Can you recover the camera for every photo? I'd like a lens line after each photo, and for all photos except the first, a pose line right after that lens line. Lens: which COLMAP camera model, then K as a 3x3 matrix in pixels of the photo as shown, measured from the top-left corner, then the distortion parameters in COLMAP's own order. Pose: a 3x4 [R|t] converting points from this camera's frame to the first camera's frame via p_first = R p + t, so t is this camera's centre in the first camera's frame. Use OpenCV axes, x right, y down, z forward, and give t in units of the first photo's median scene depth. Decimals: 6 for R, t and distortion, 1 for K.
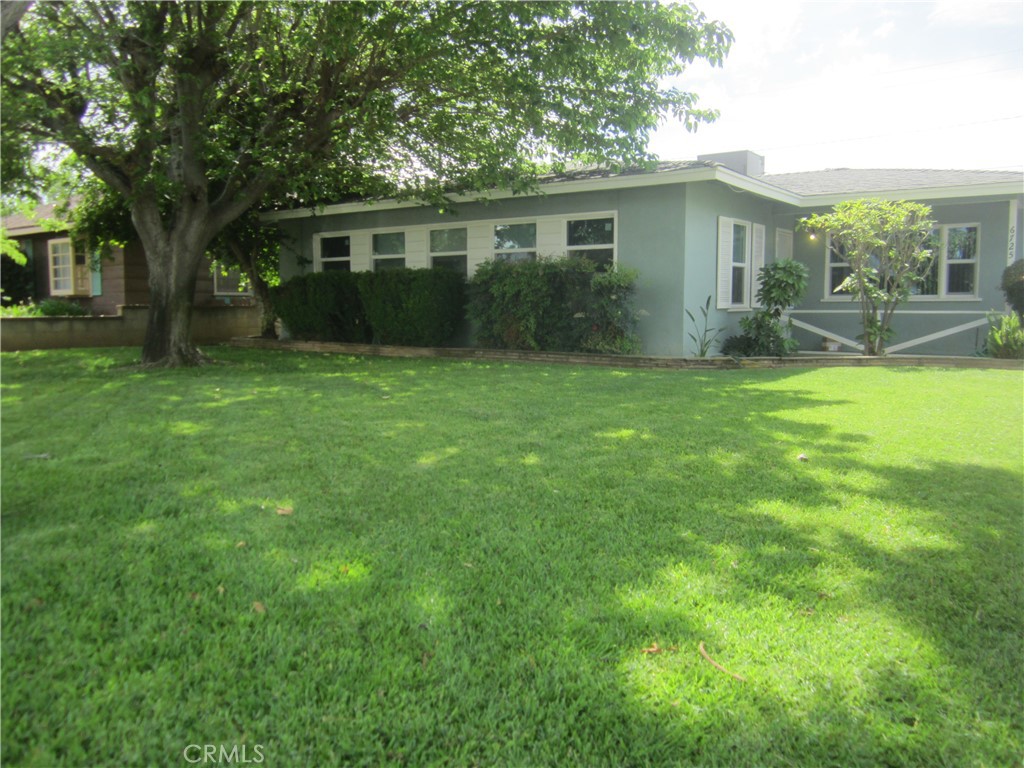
lens RADIAL K [[842.9, 0, 512.8], [0, 842.9, 383.1], [0, 0, 1]] dist [-0.050096, 0.019841]
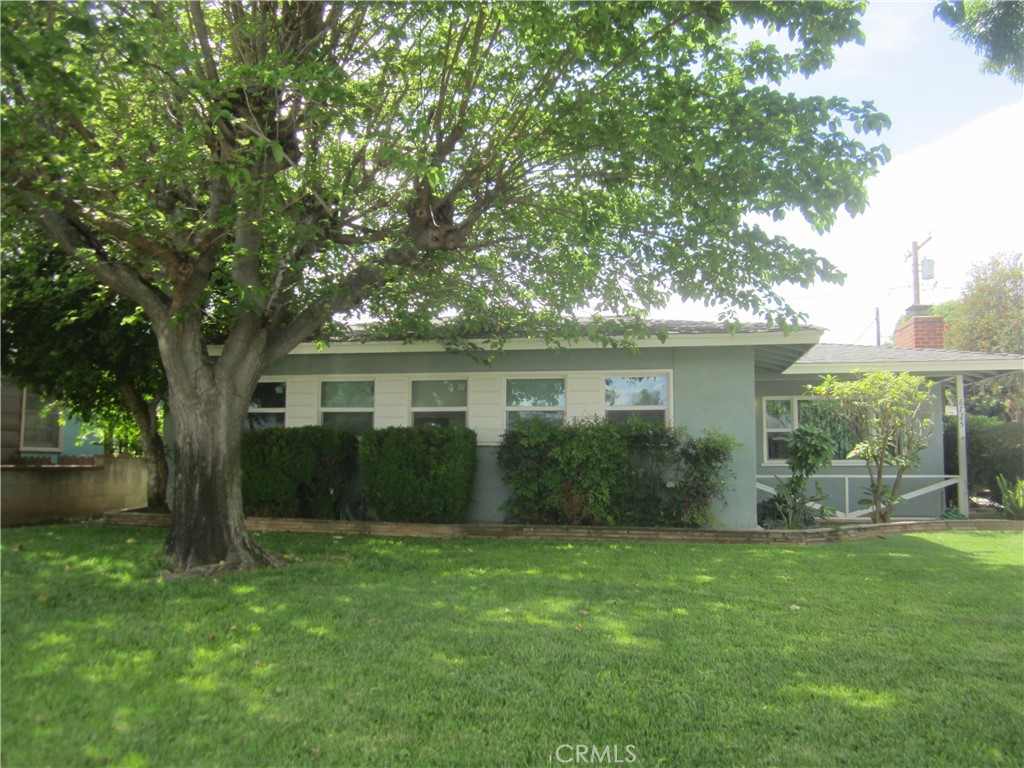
lens RADIAL K [[842.9, 0, 511.7], [0, 842.9, 383.3], [0, 0, 1]] dist [-0.050096, 0.019841]
pose [[0.910708, 0.044140, 0.410686, -0.364027], [0.031630, 0.983902, -0.175889, -0.029433], [-0.411839, 0.173173, 0.894651, 0.216751]]
